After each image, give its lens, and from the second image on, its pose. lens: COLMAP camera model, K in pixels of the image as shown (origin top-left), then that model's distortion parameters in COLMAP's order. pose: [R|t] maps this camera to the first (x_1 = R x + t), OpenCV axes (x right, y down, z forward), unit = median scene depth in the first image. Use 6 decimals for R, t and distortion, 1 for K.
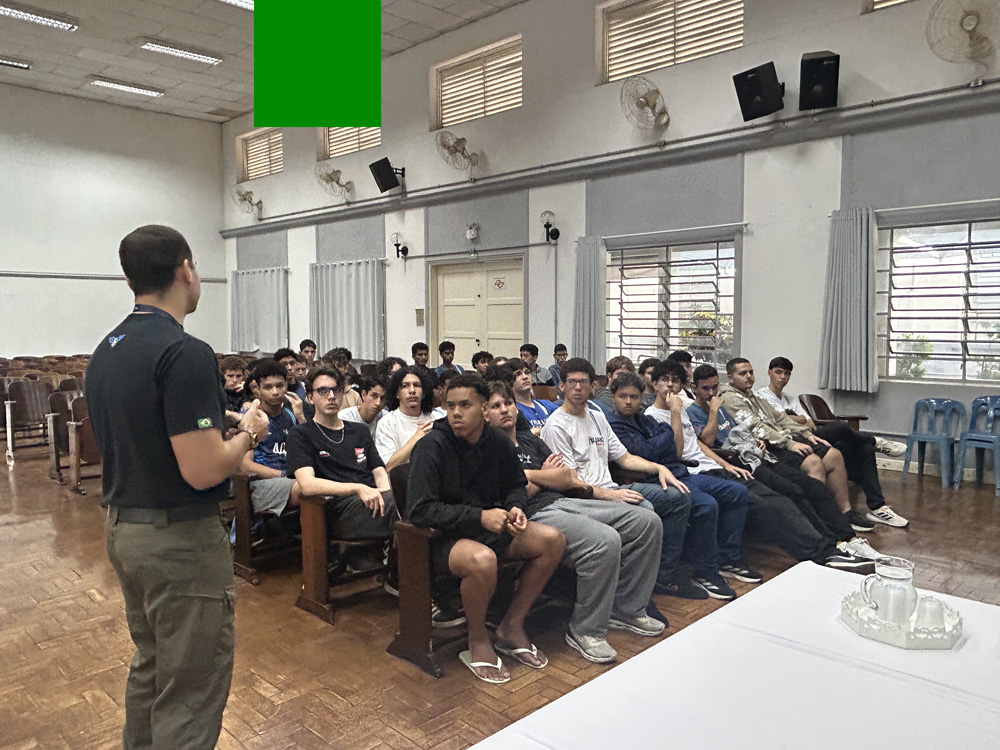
lens RADIAL K [[747.9, 0, 495.2], [0, 747.9, 376.7], [0, 0, 1]] dist [-0.007442, -0.004129]
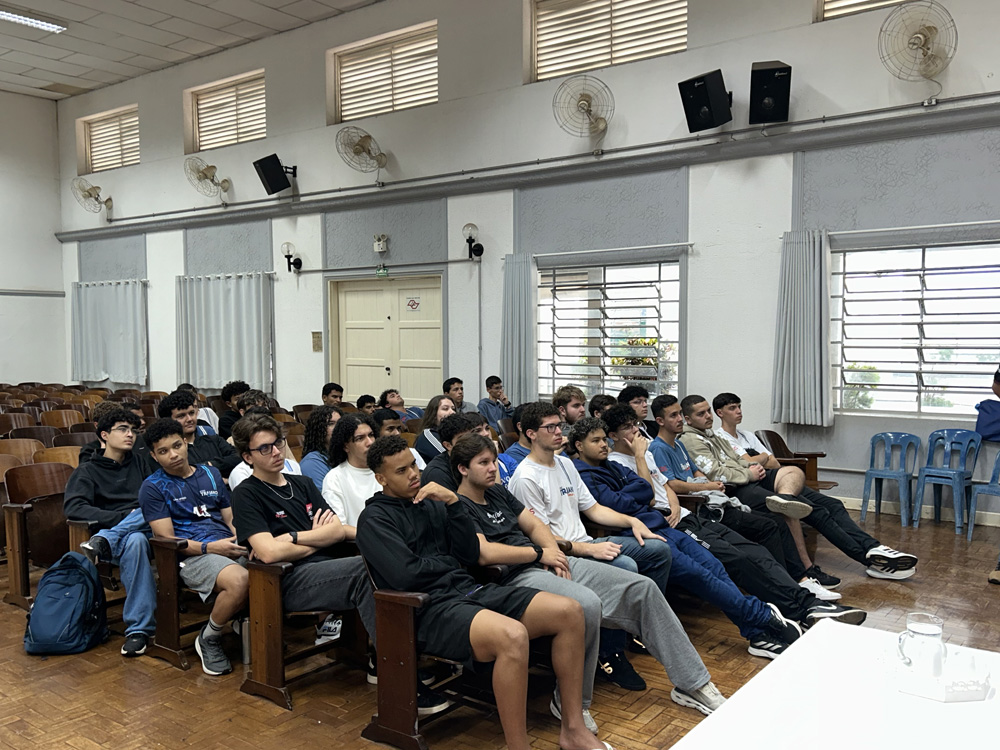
lens RADIAL K [[875.3, 0, 500.0], [0, 875.3, 392.0], [0, 0, 1]] dist [0.032160, -0.028266]
pose [[0.989971, -0.009729, 0.140938, -0.048423], [0.011162, 0.999894, -0.009378, -0.013812], [-0.140832, 0.010858, 0.989974, -0.031063]]
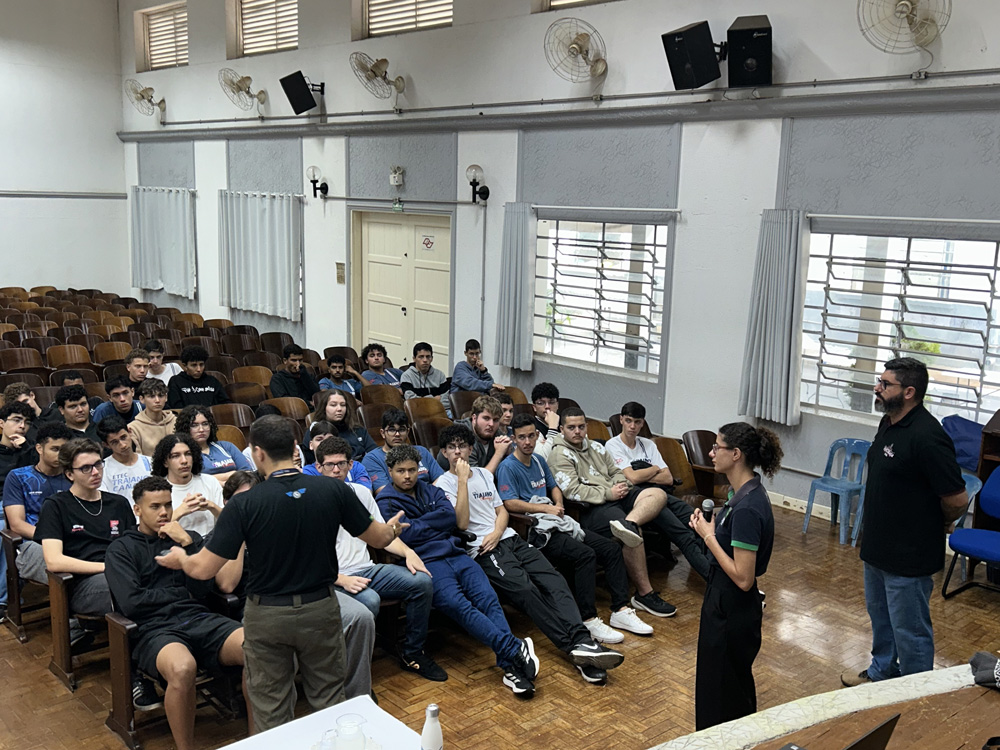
lens RADIAL K [[1026.9, 0, 516.1], [0, 1026.9, 395.2], [0, 0, 1]] dist [0.014427, 0.000000]
pose [[0.998429, 0.039736, -0.039494, 0.194140], [-0.034650, 0.991921, 0.122034, -0.124901], [0.044024, -0.120474, 0.991740, -0.166815]]
